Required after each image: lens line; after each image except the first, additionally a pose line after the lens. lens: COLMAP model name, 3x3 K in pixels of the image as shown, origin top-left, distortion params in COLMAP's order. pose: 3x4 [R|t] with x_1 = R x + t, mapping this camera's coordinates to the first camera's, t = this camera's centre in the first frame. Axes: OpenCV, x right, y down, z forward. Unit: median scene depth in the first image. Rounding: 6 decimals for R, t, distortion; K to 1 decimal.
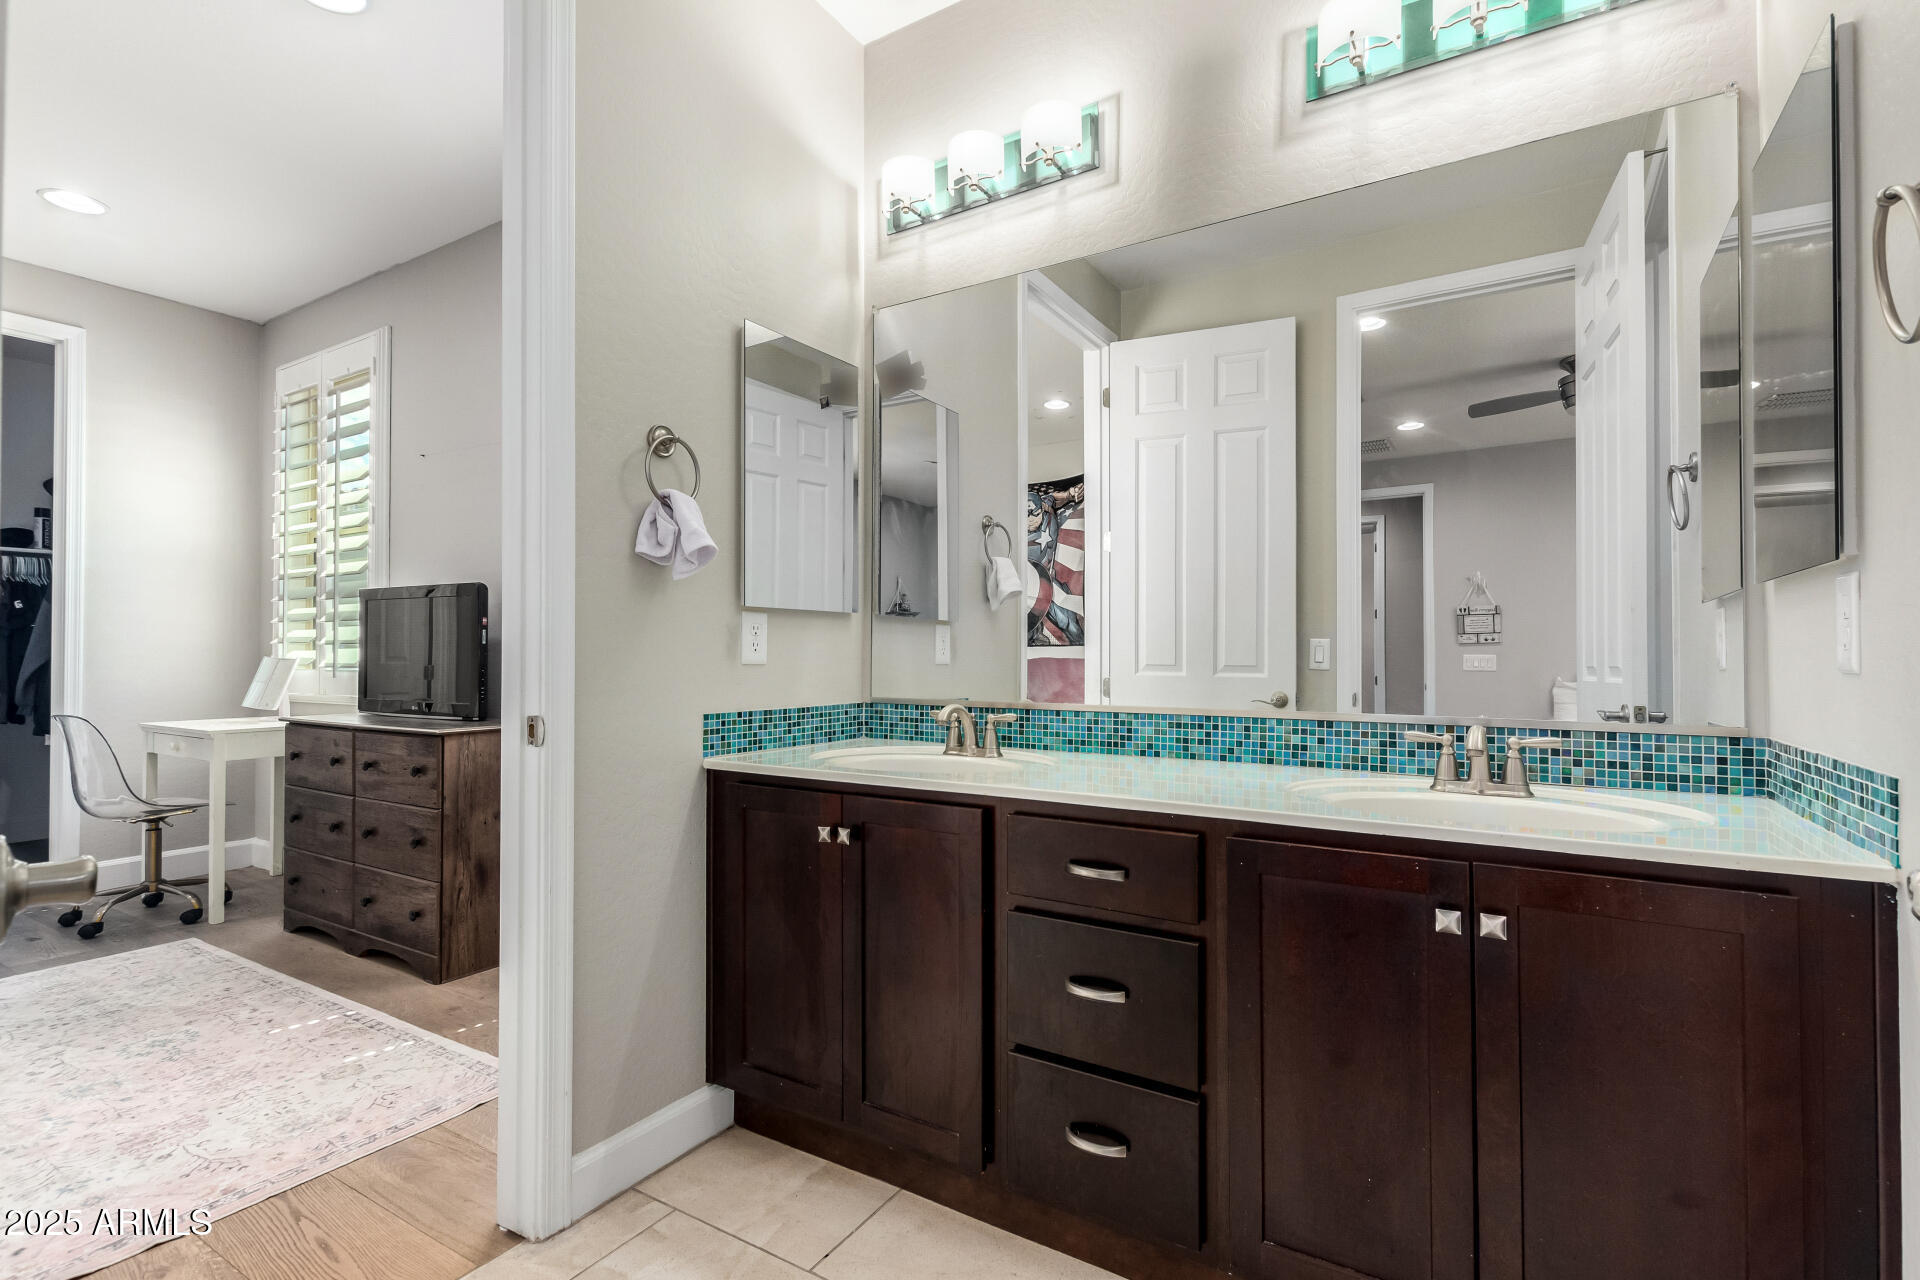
lens RADIAL K [[886.6, 0, 974.2], [0, 886.6, 645.4], [0, 0, 1]] dist [0.005944, -0.001003]
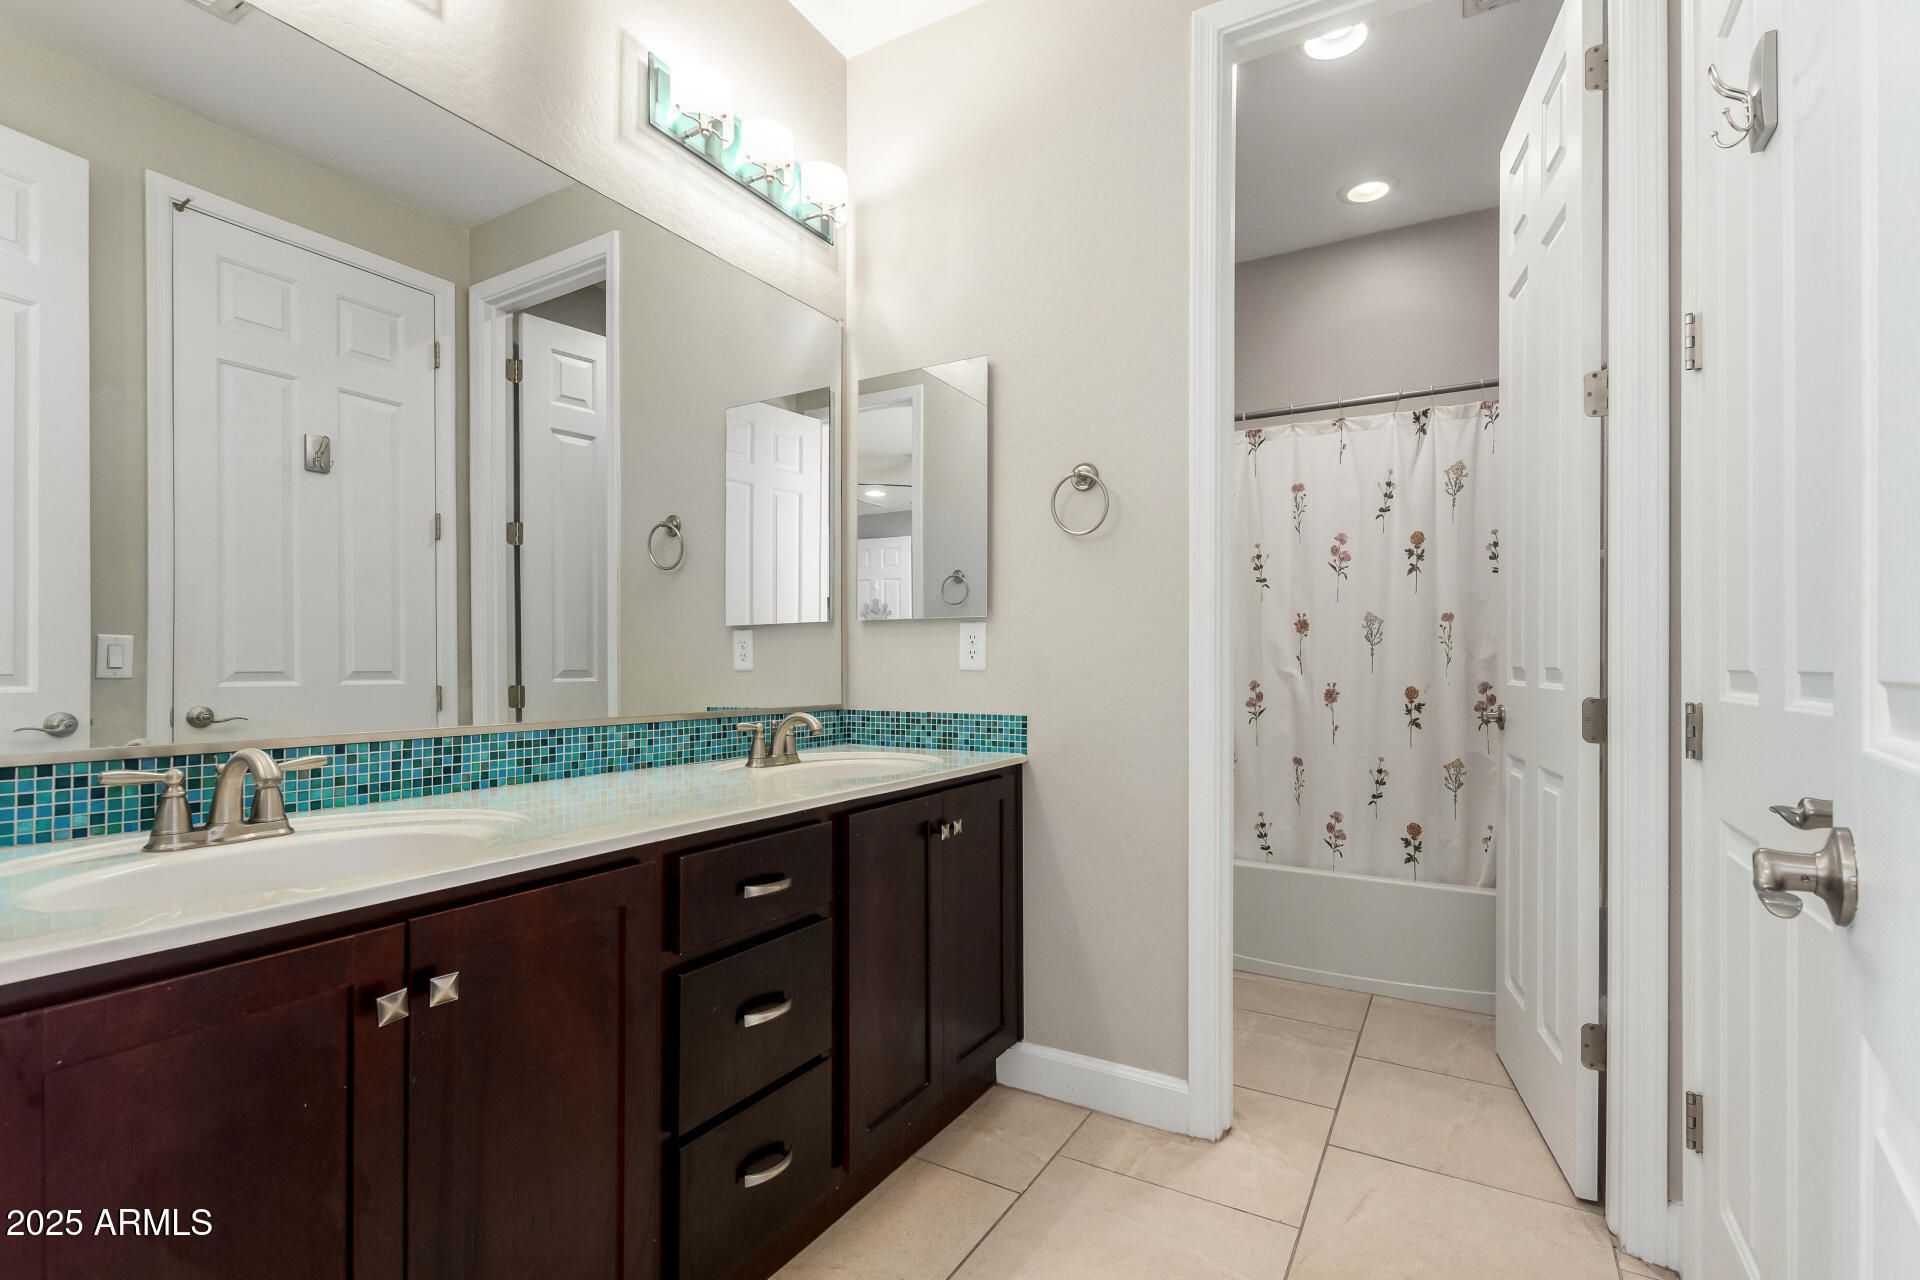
lens RADIAL K [[886.6, 0, 966.2], [0, 886.6, 659.1], [0, 0, 1]] dist [0.005944, -0.001003]
pose [[-0.022928, 0.002032, 0.999735, -0.623468], [-0.014672, 0.999890, -0.002369, 0.006134], [-0.999629, -0.014723, -0.022896, 0.611556]]
